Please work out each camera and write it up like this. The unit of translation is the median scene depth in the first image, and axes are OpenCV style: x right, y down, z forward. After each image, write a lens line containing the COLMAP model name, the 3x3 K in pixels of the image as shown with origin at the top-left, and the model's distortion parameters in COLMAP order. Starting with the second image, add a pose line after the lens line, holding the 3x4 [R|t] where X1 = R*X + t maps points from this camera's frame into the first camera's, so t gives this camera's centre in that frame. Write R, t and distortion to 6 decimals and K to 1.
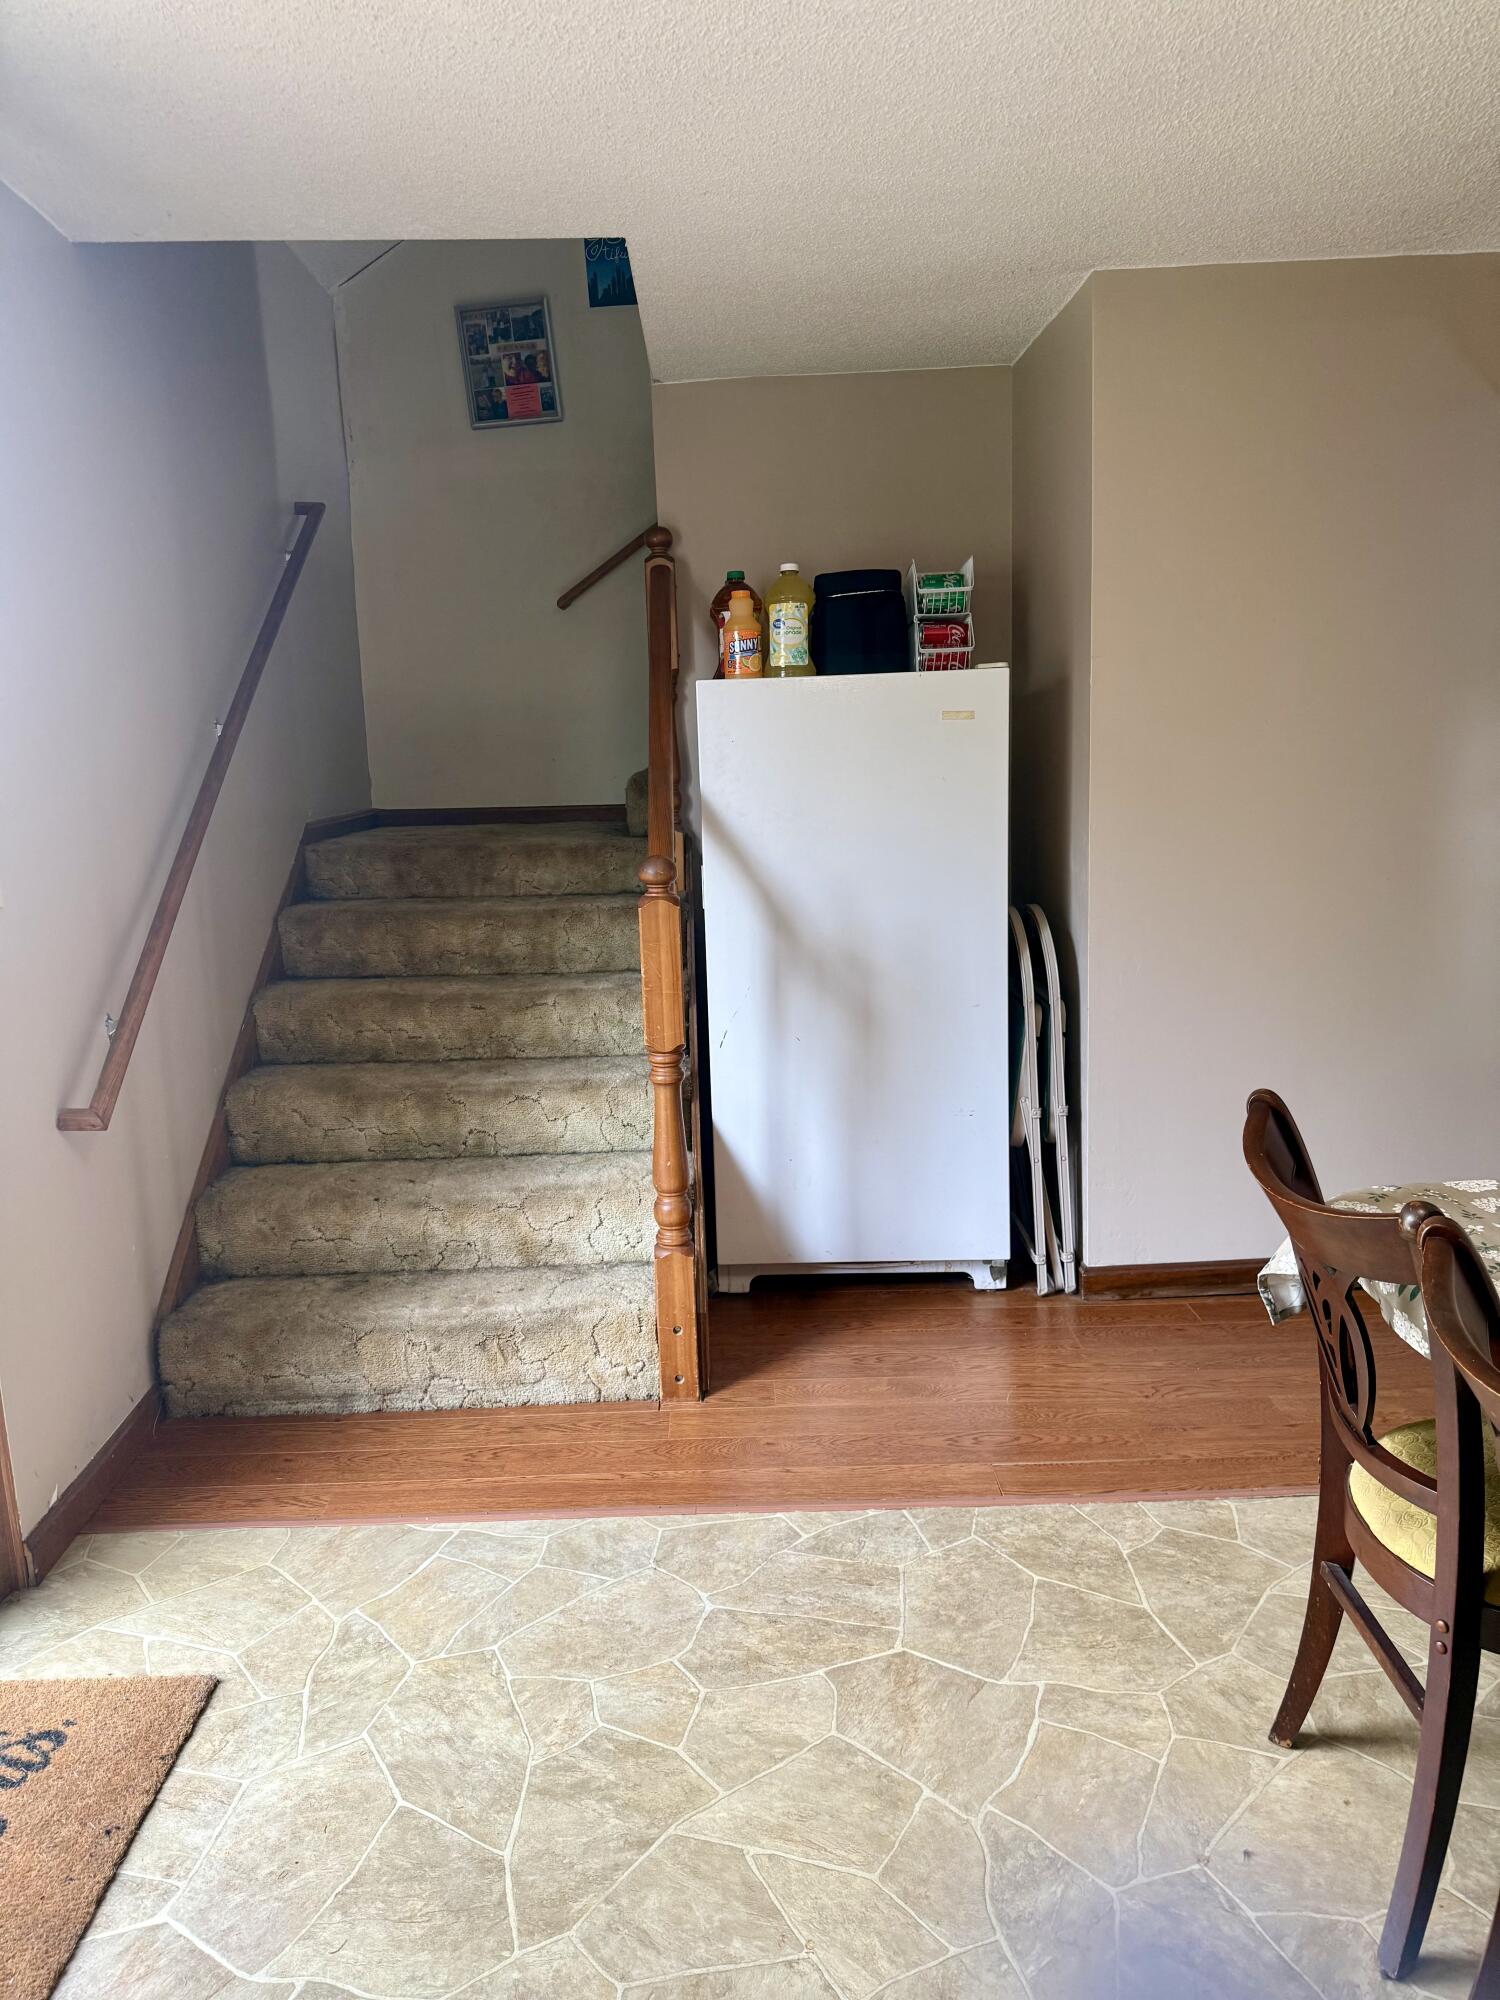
lens RADIAL K [[1399.2, 0, 741.7], [0, 1399.2, 978.6], [0, 0, 1]] dist [0.035947, -0.058629]
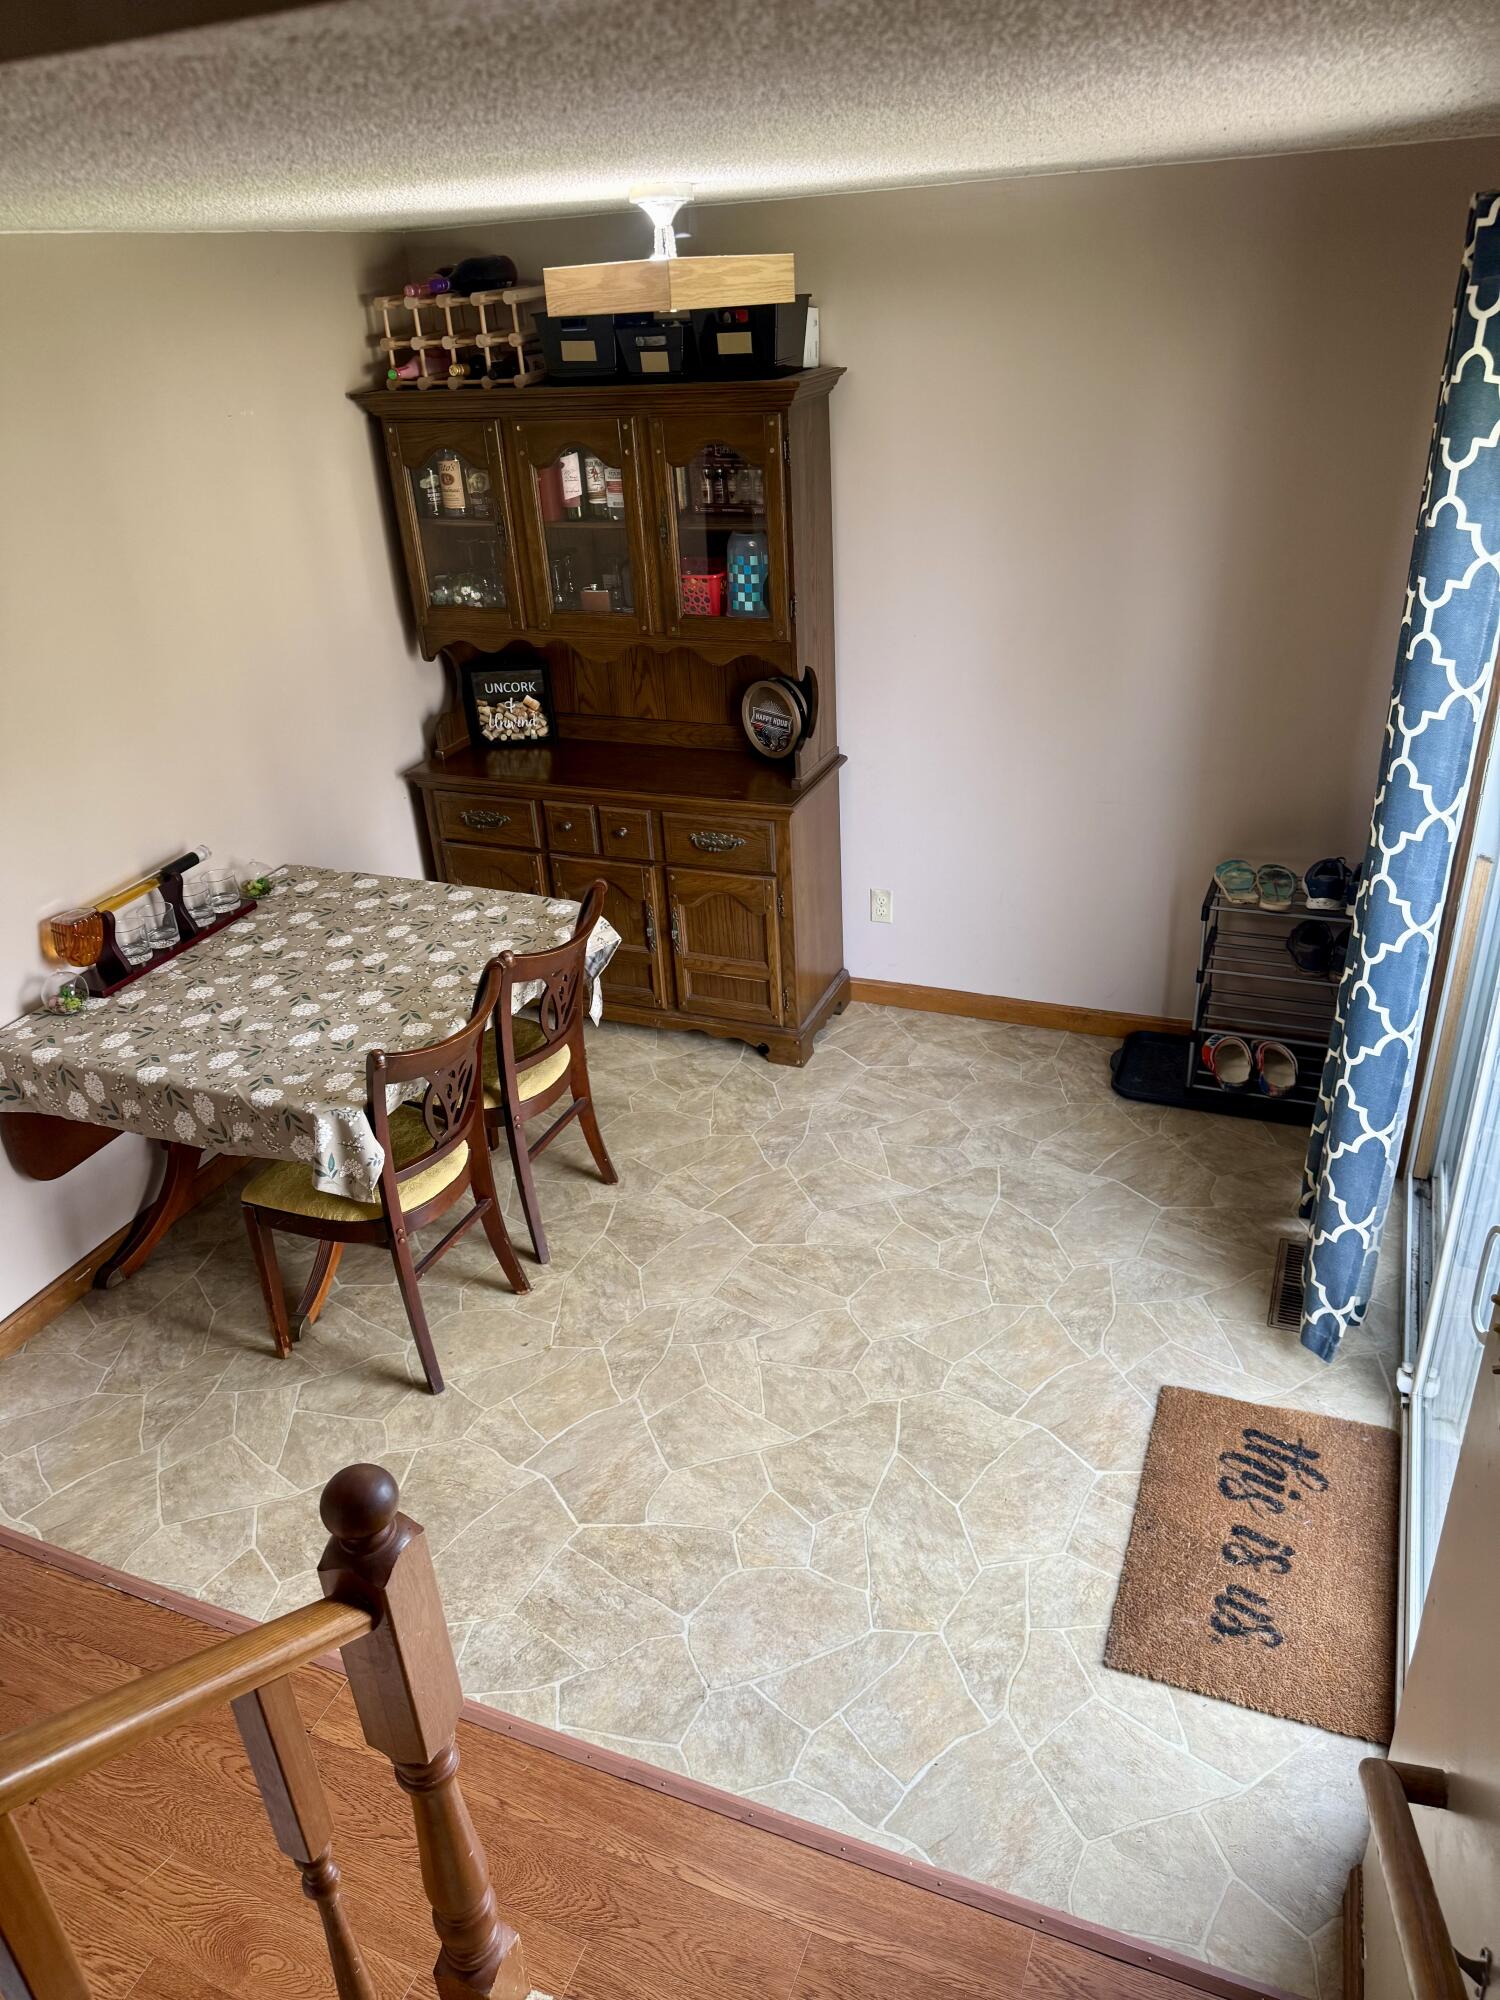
lens RADIAL K [[1399.2, 0, 748.2], [0, 1399.2, 999.5], [0, 0, 1]] dist [0.035947, -0.058629]
pose [[-0.916893, -0.097829, 0.386958, -0.518041], [0.161550, 0.795571, 0.583925, -0.691891], [-0.364977, 0.597910, -0.713649, 1.672960]]
